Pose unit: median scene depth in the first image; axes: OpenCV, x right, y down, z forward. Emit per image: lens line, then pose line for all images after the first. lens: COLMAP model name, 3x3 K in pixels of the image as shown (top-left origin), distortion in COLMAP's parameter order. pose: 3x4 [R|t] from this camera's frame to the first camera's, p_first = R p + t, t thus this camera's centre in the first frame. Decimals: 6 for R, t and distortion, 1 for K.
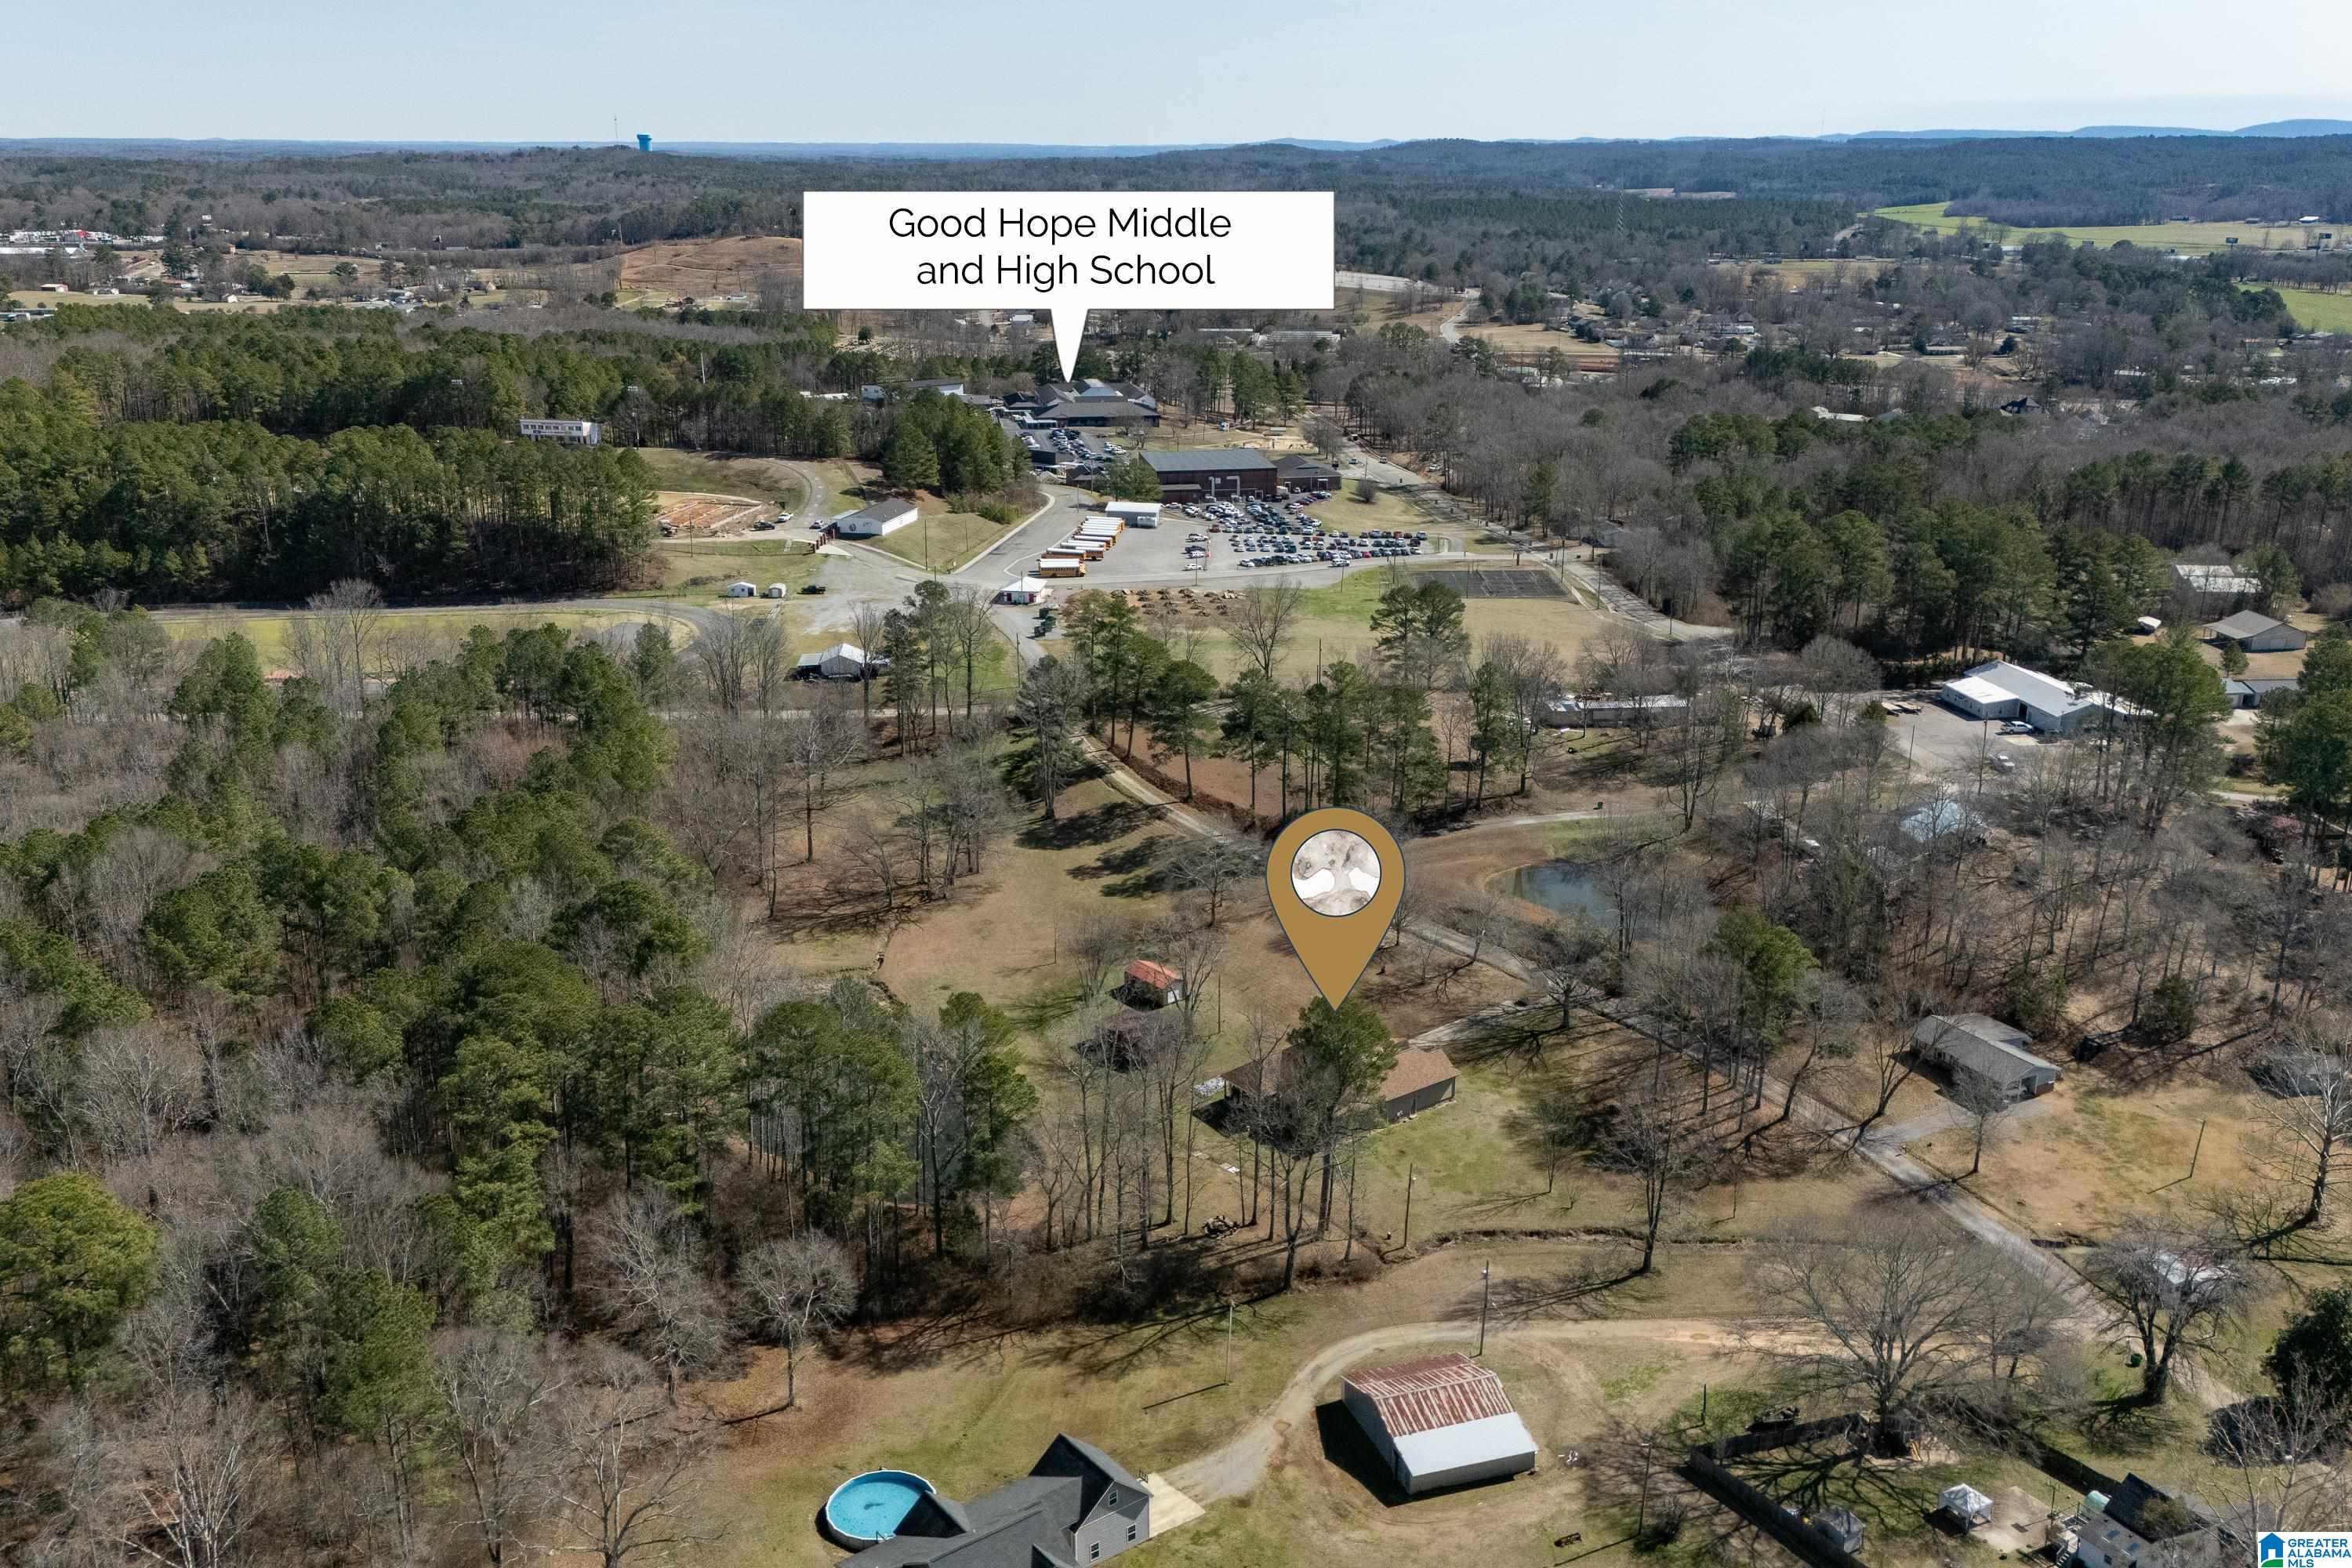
lens RADIAL K [[2110.5, 0, 1046.9], [0, 2110.5, 789.0], [0, 0, 1]] dist [0.080971, -0.071614]
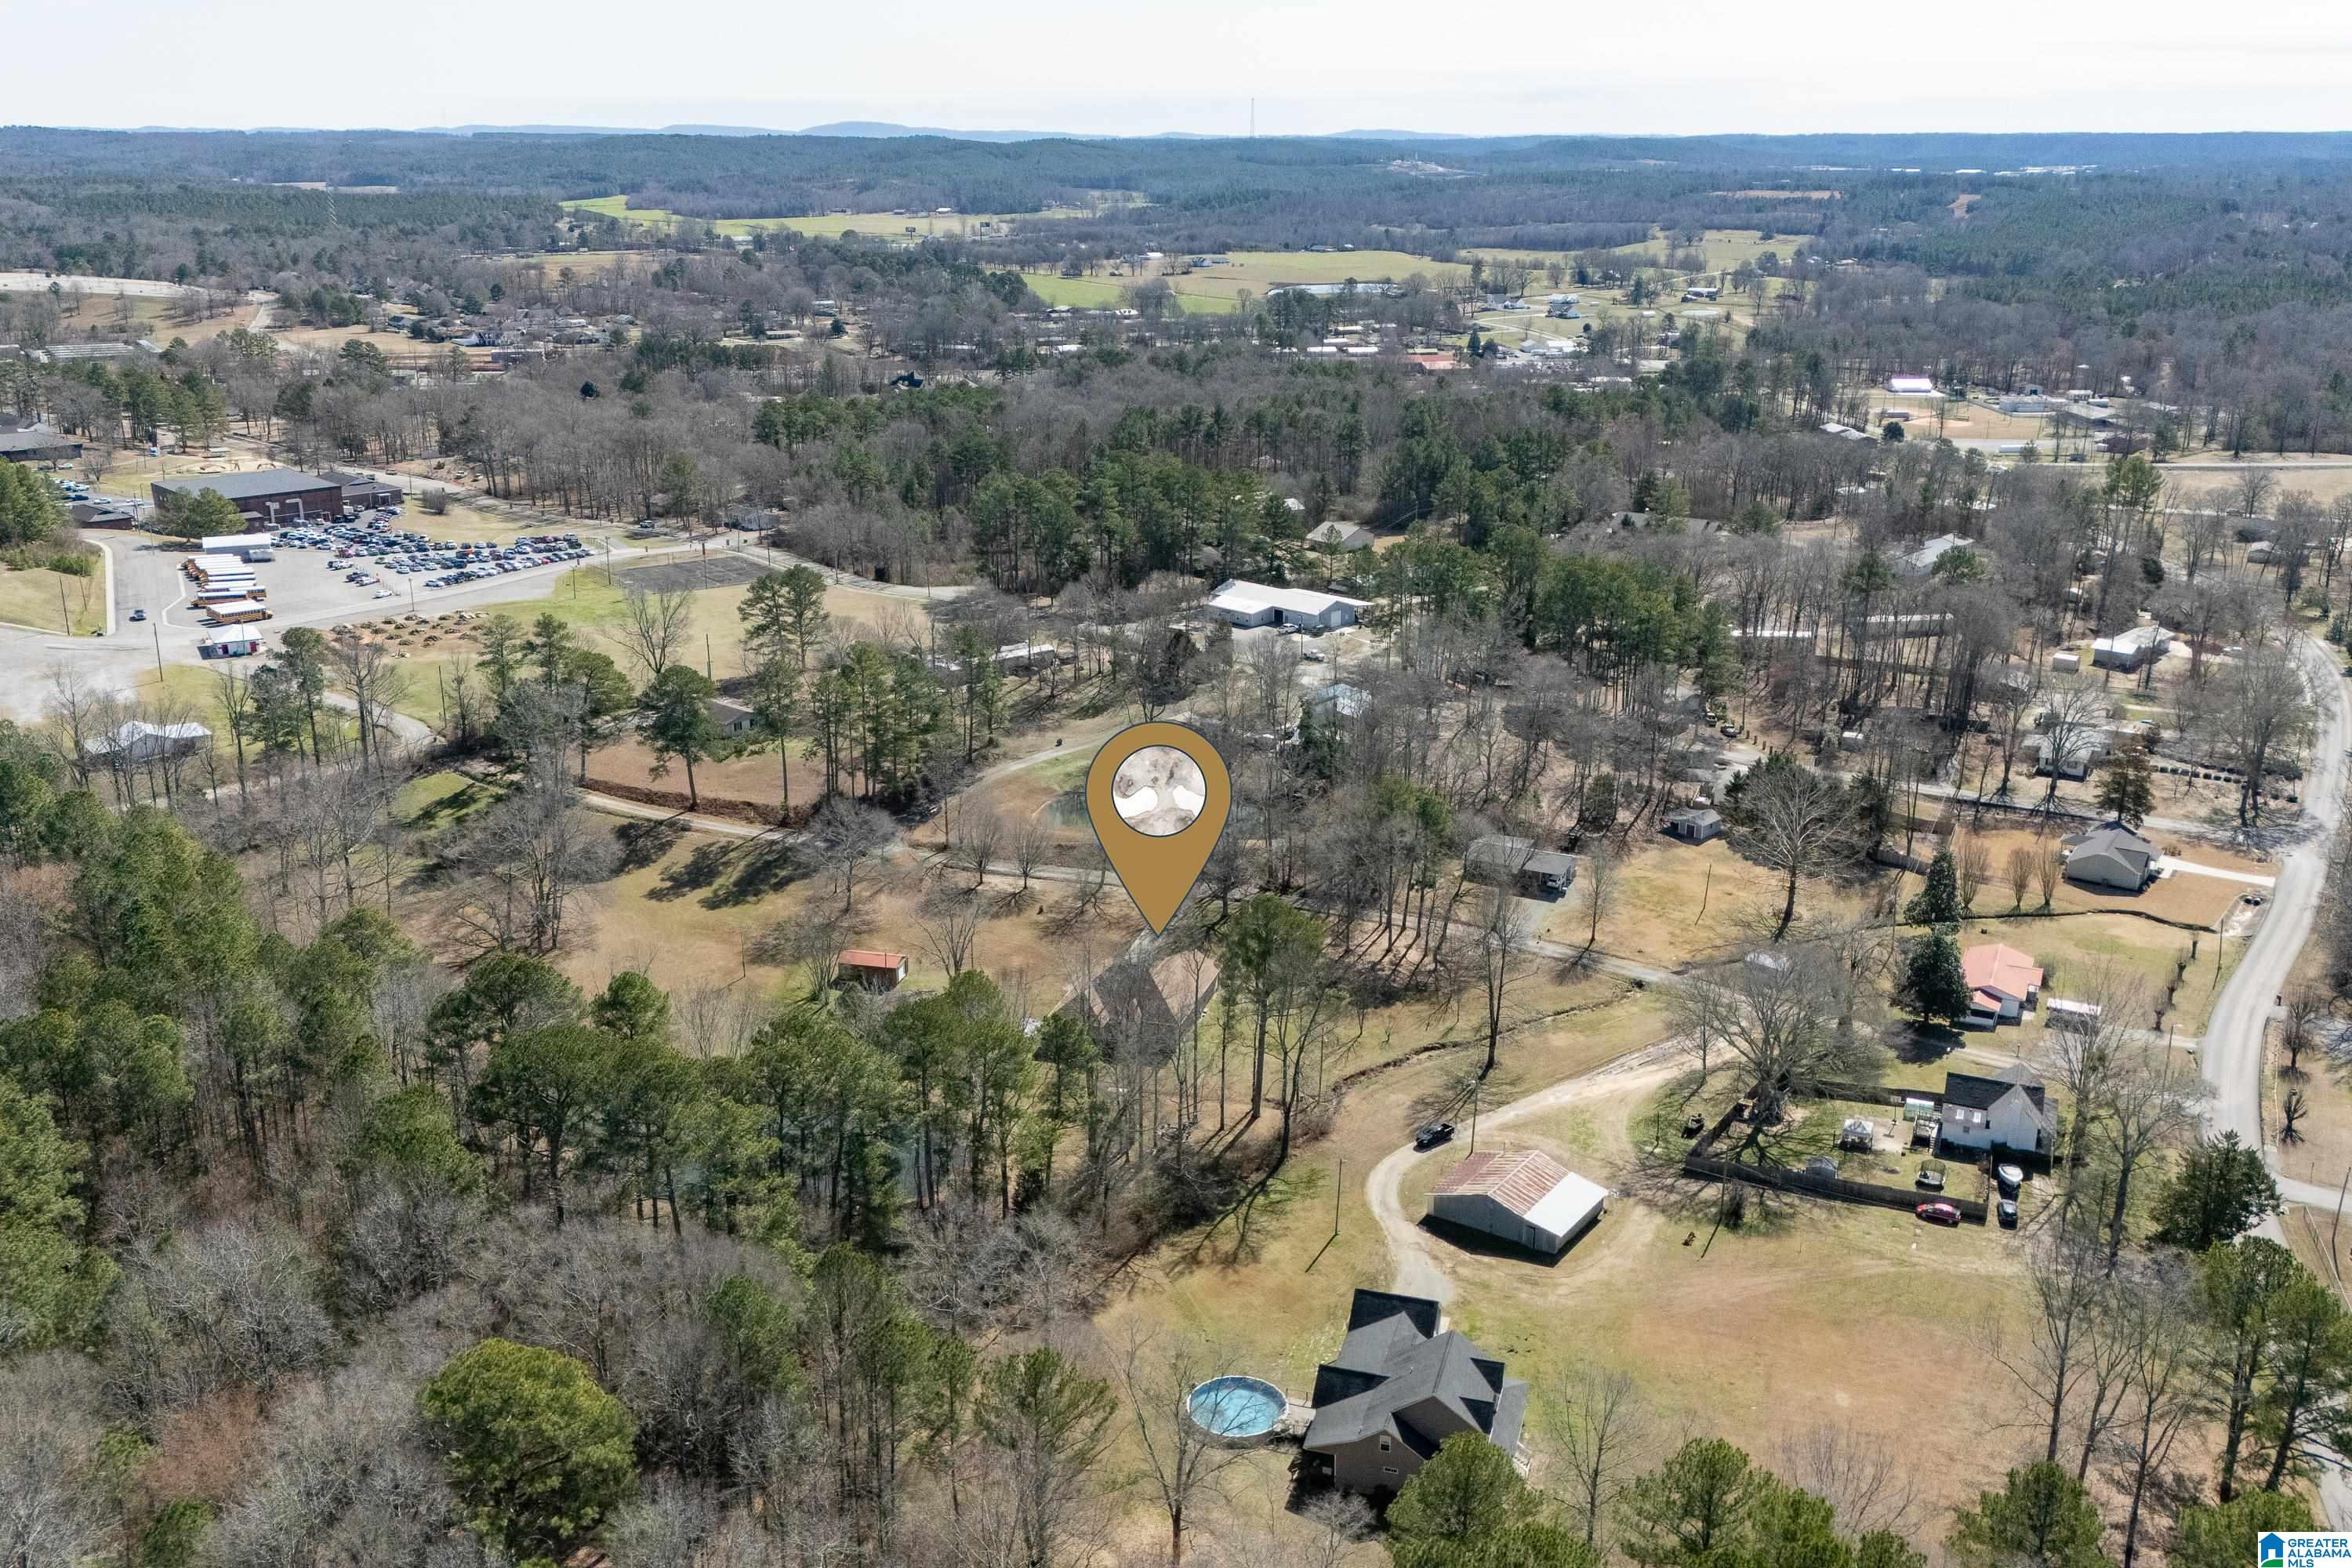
lens RADIAL K [[2214.6, 0, 1176.0], [0, 2214.6, 784.0], [0, 0, 1]] dist [0.191895, -0.422229]
pose [[0.787460, -0.172838, 0.591636, -0.241845], [0.181277, 0.982369, 0.045708, -0.008144], [-0.589105, 0.071257, 0.804908, 0.033527]]
